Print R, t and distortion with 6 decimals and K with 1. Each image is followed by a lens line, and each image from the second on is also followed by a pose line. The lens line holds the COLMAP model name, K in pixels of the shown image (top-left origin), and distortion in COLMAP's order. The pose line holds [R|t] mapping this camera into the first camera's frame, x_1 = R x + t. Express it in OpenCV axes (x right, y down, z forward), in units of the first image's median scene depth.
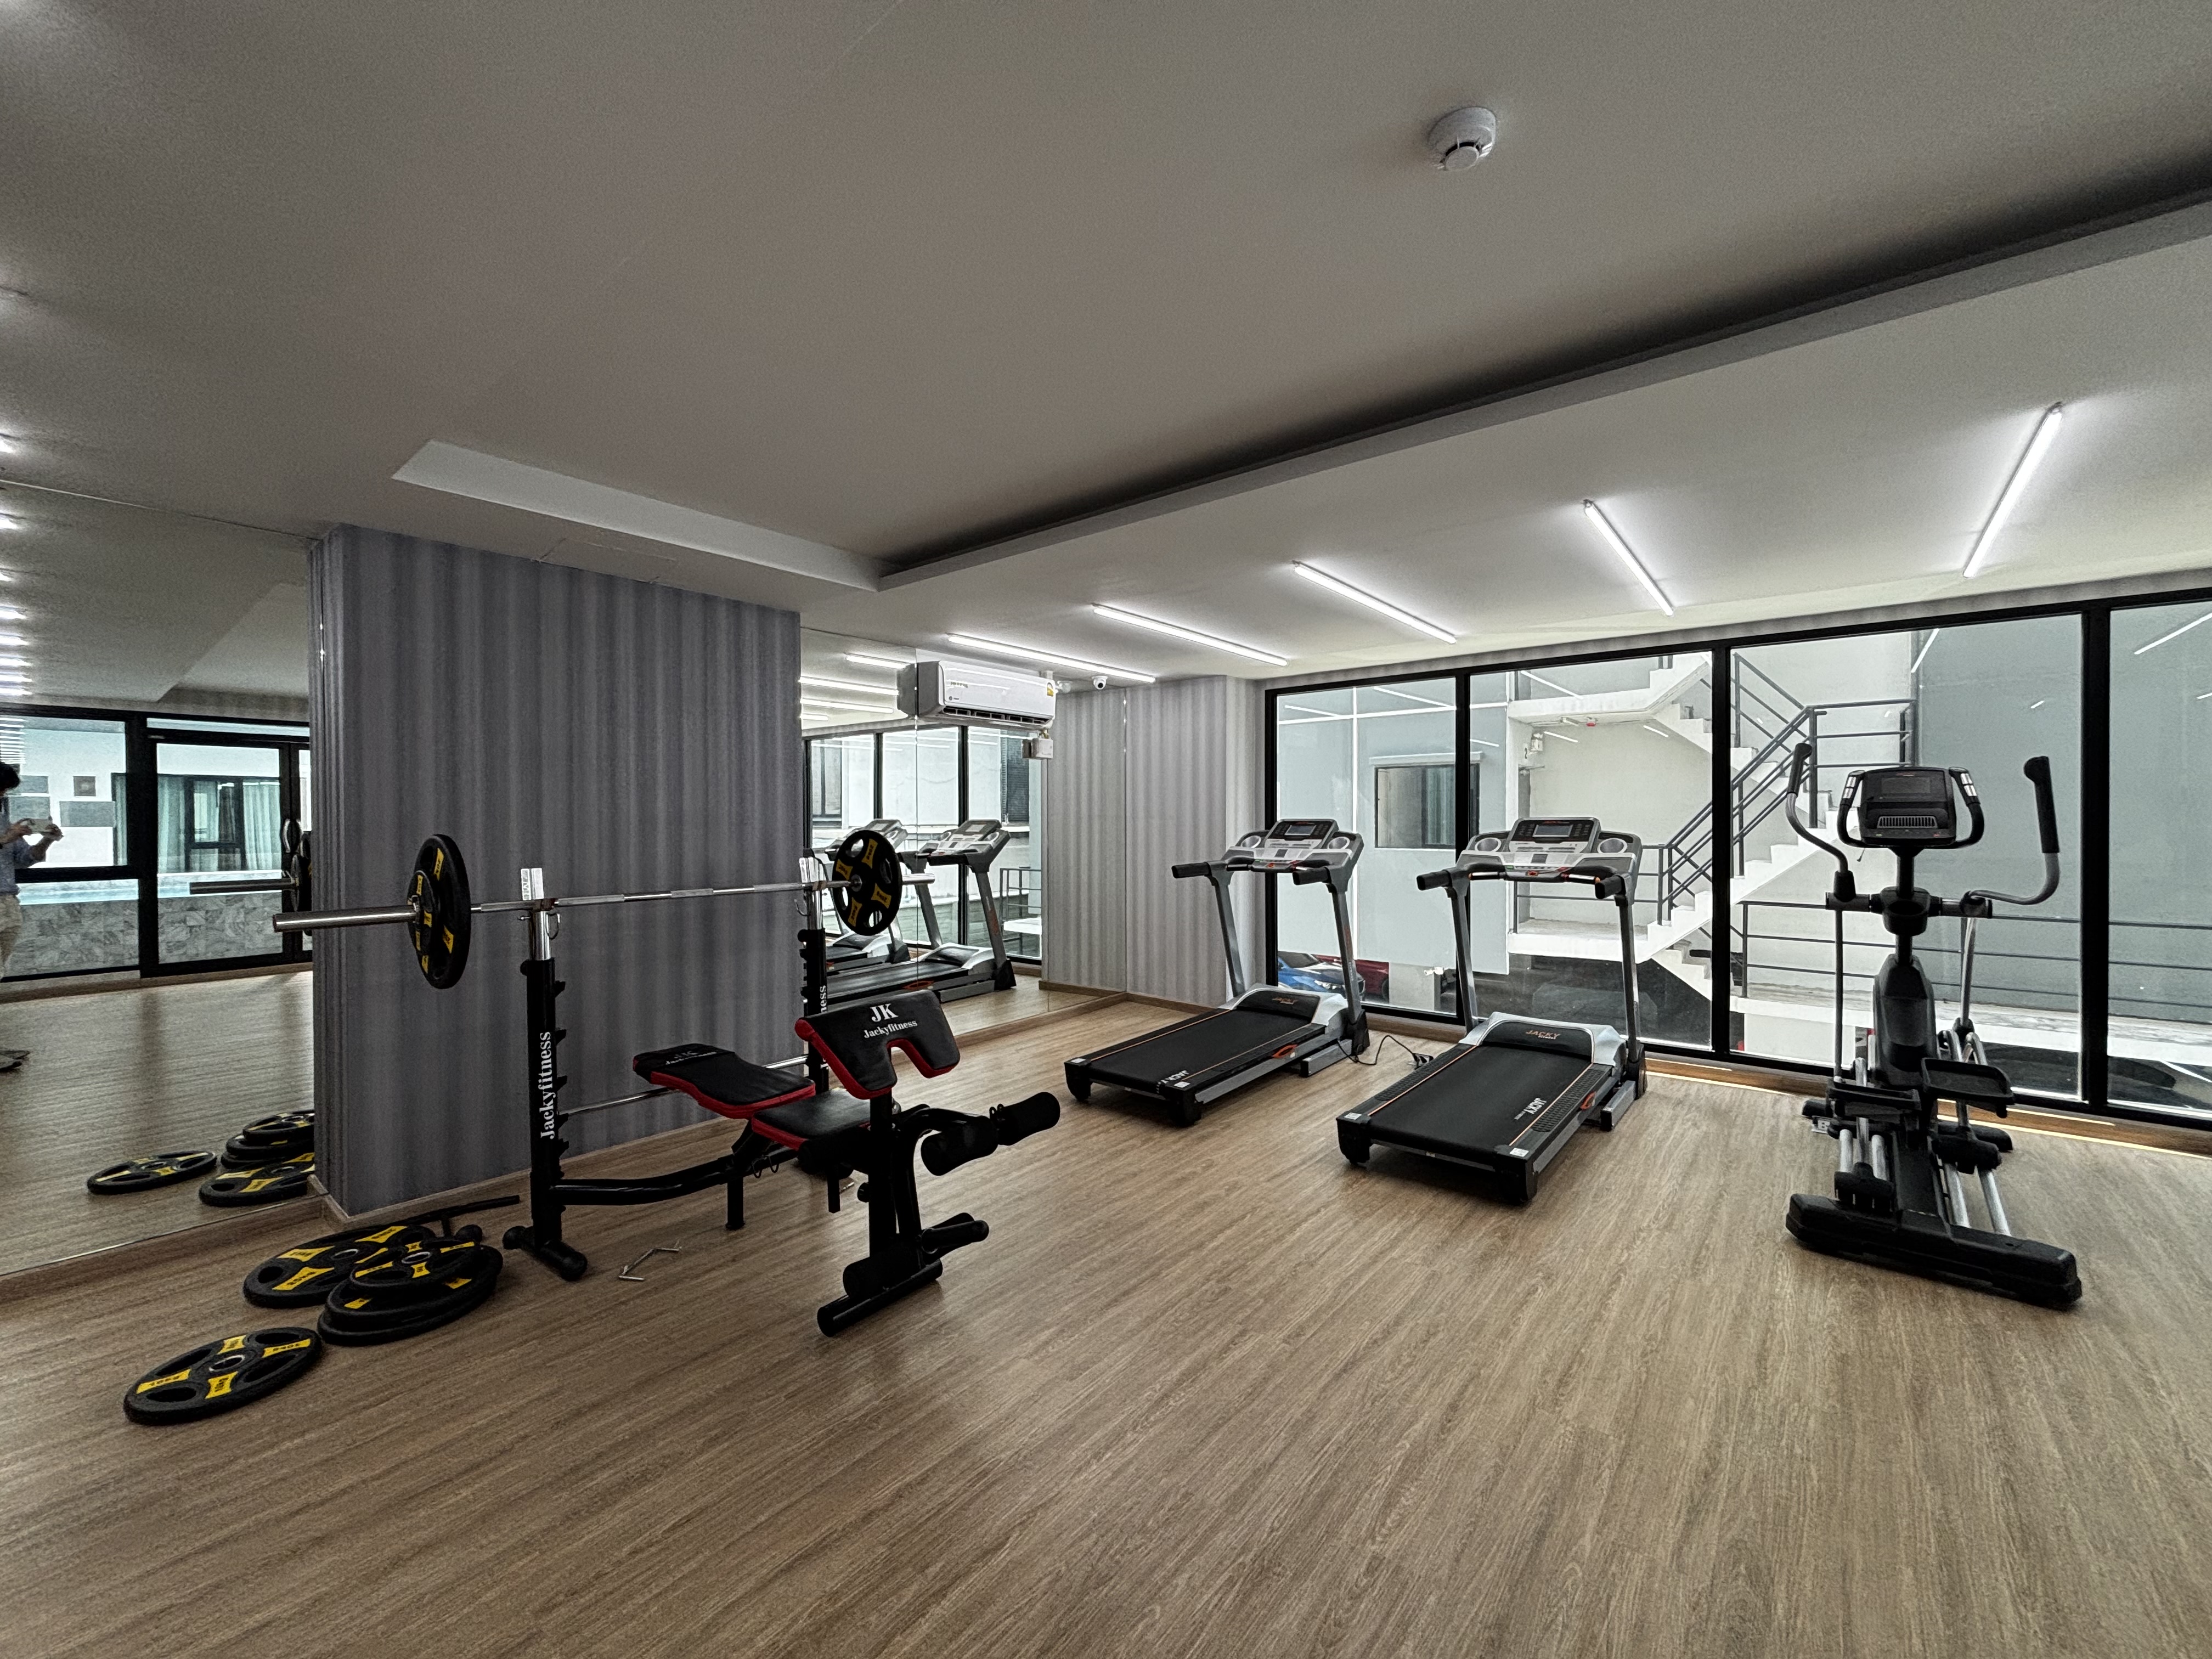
lens RADIAL K [[889.2, 0, 1106.0], [0, 889.2, 829.5], [0, 0, 1]] dist [0.000685, 0.000407]
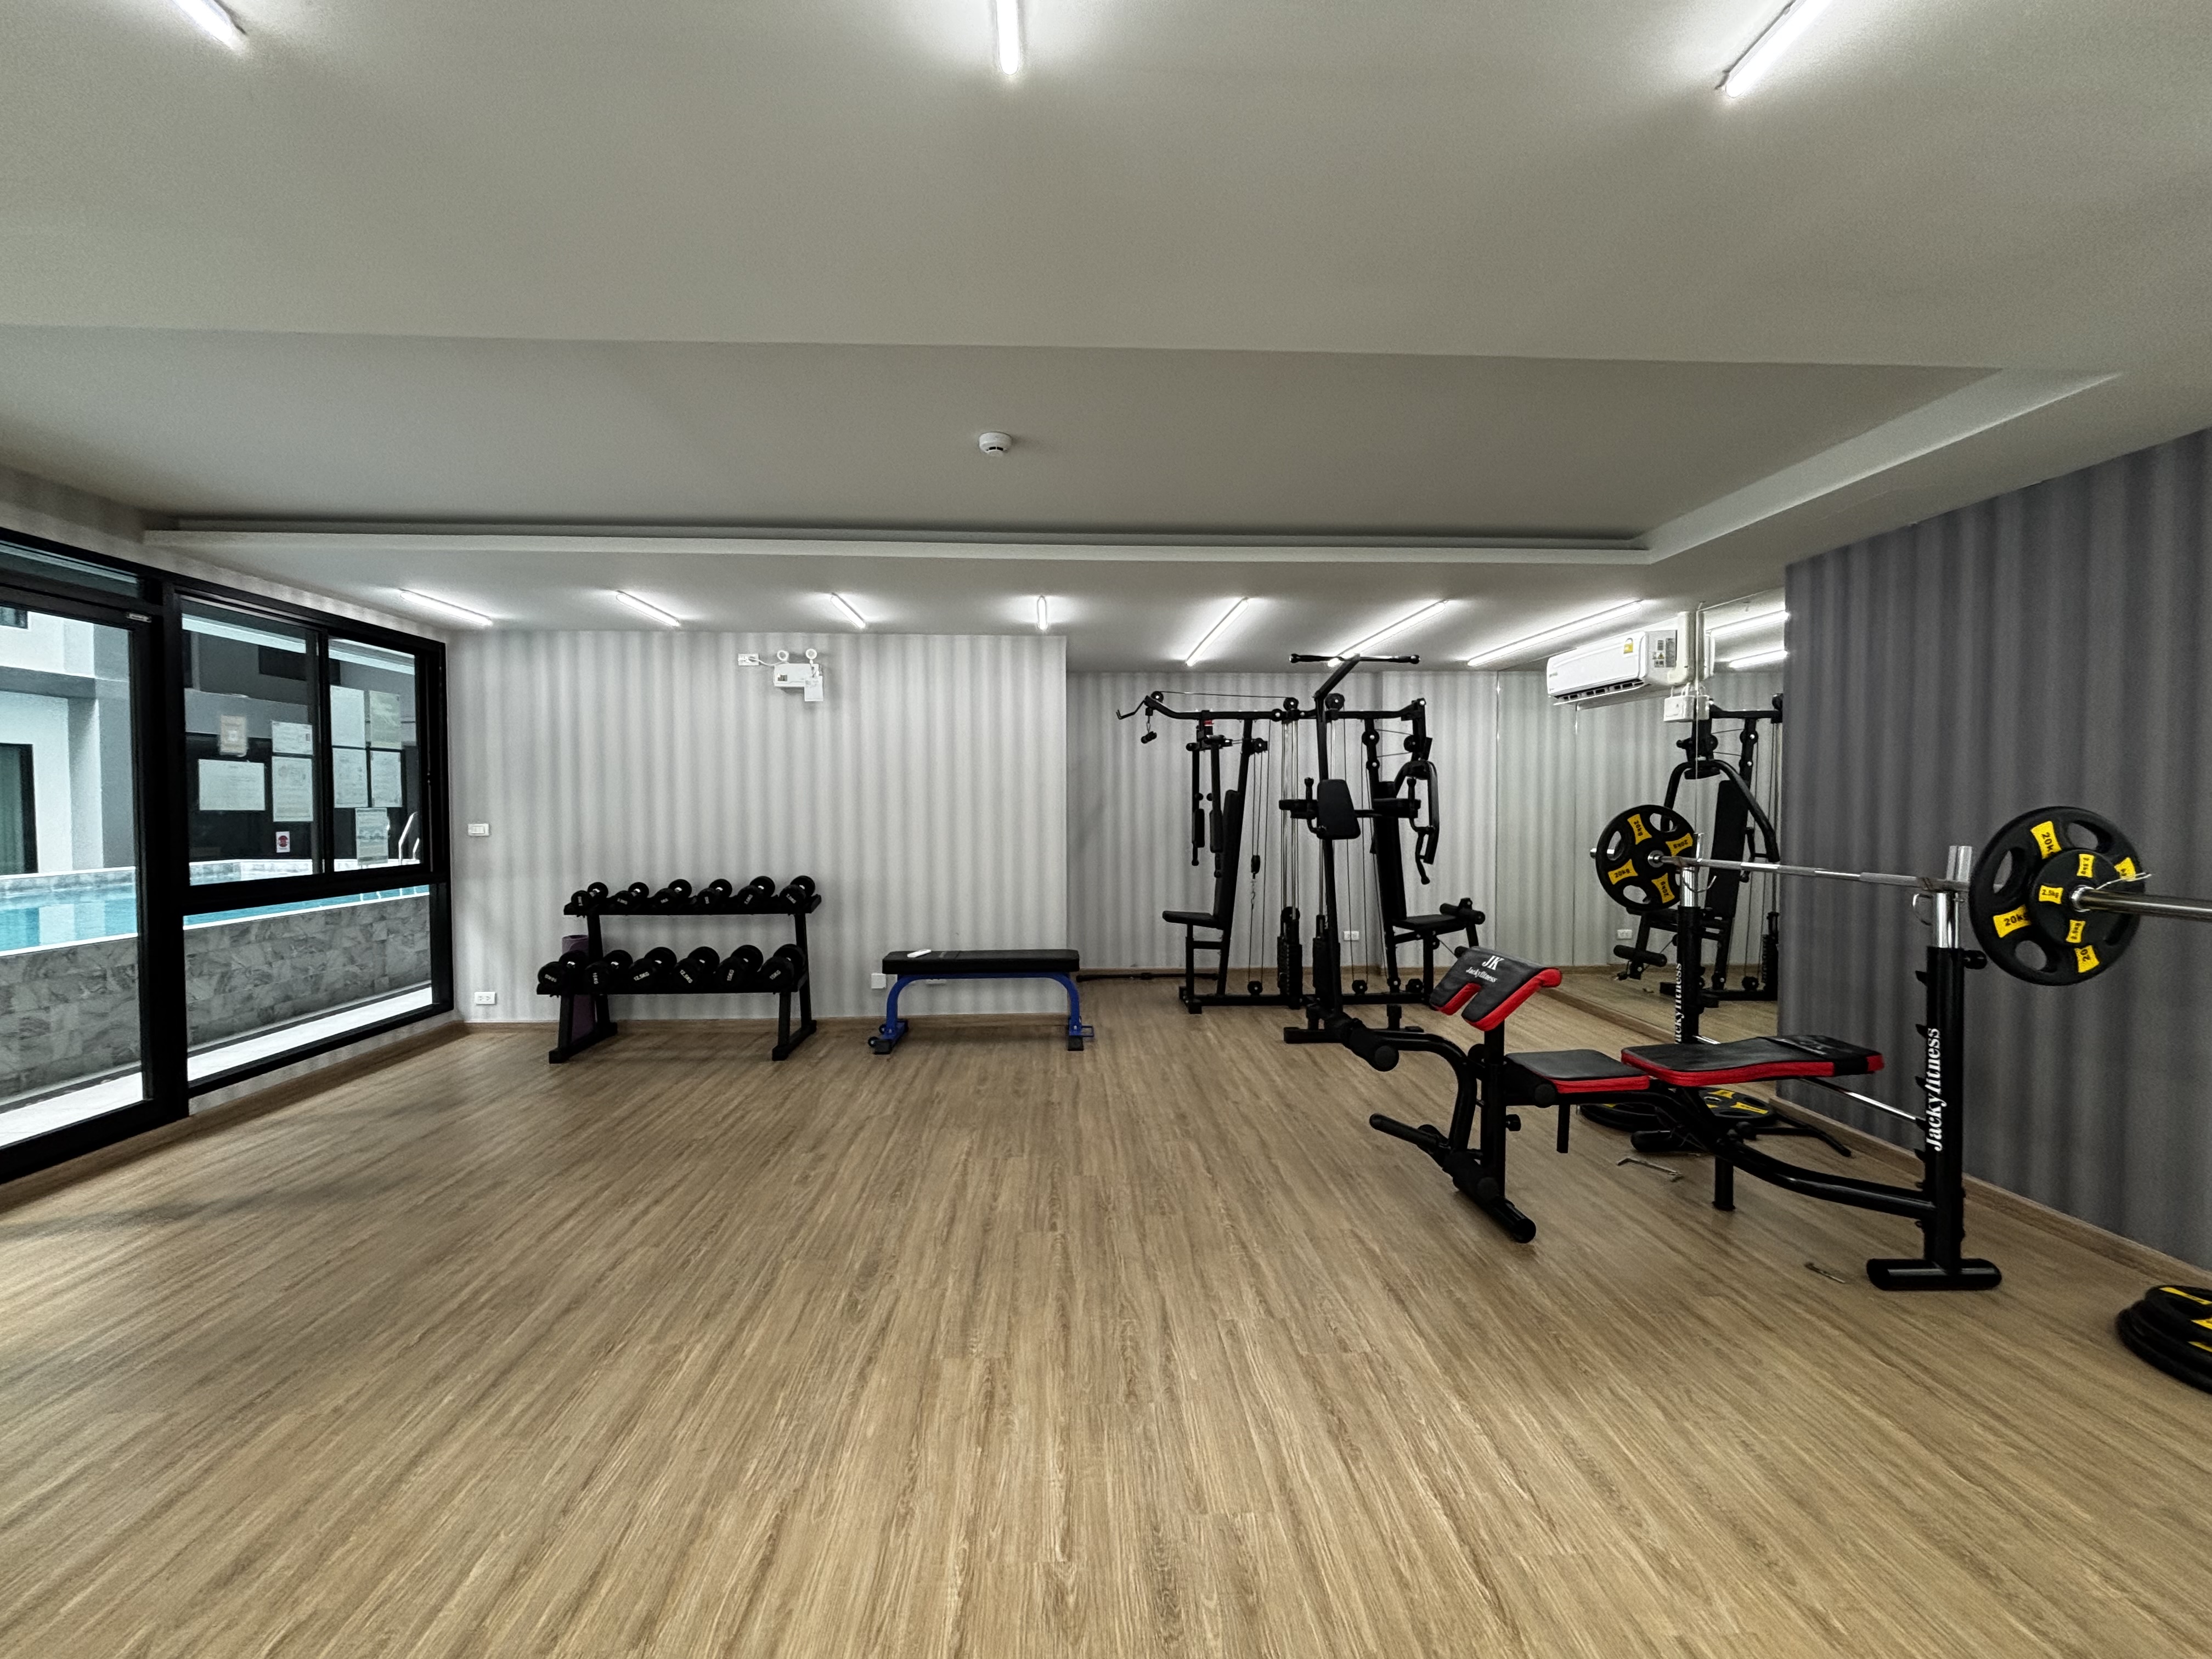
lens RADIAL K [[889.2, 0, 1106.0], [0, 889.2, 829.5], [0, 0, 1]] dist [0.000685, 0.000407]
pose [[-0.735502, 0.025235, -0.677053, 0.761807], [-0.001588, 0.999239, 0.038968, -0.009963], [0.677521, 0.029736, -0.734902, 1.279377]]
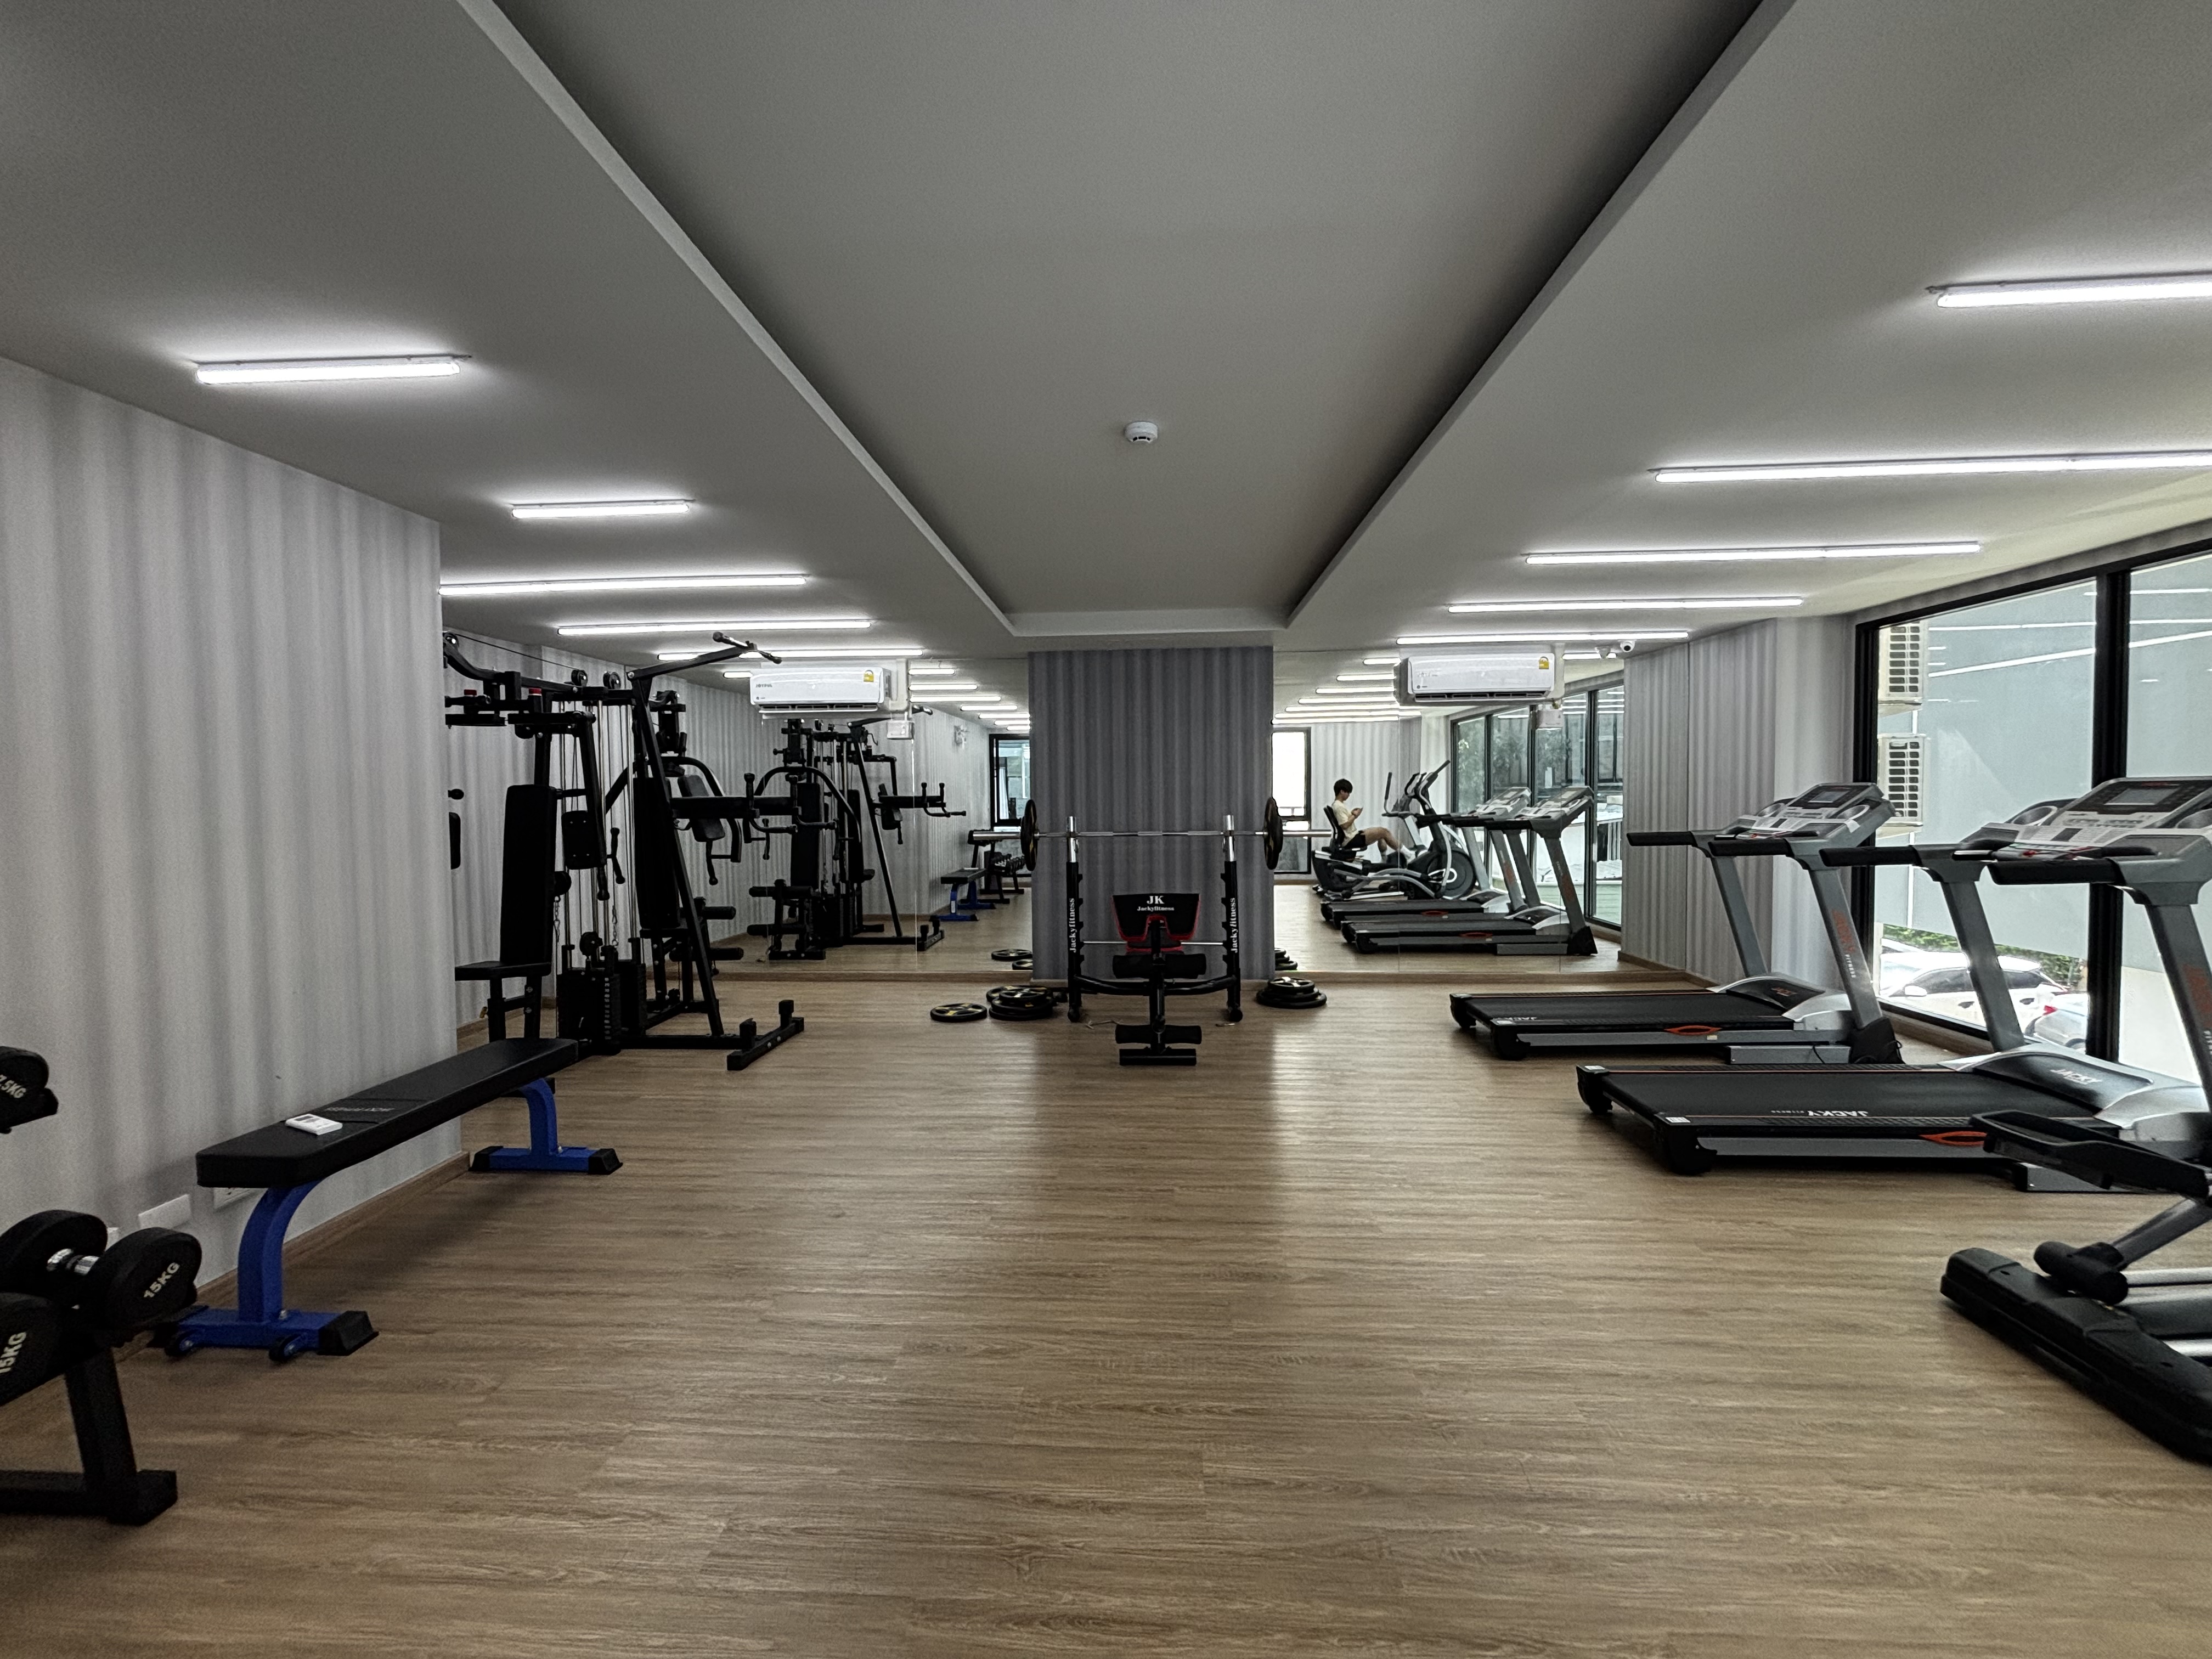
lens RADIAL K [[882.2, 0, 1086.4], [0, 882.2, 828.2], [0, 0, 1]] dist [-0.020326, 0.008957]
pose [[0.576979, 0.026965, -0.816314, 0.933075], [0.003309, 0.999369, 0.035351, -0.001131], [0.816753, -0.023098, 0.576526, -0.105153]]
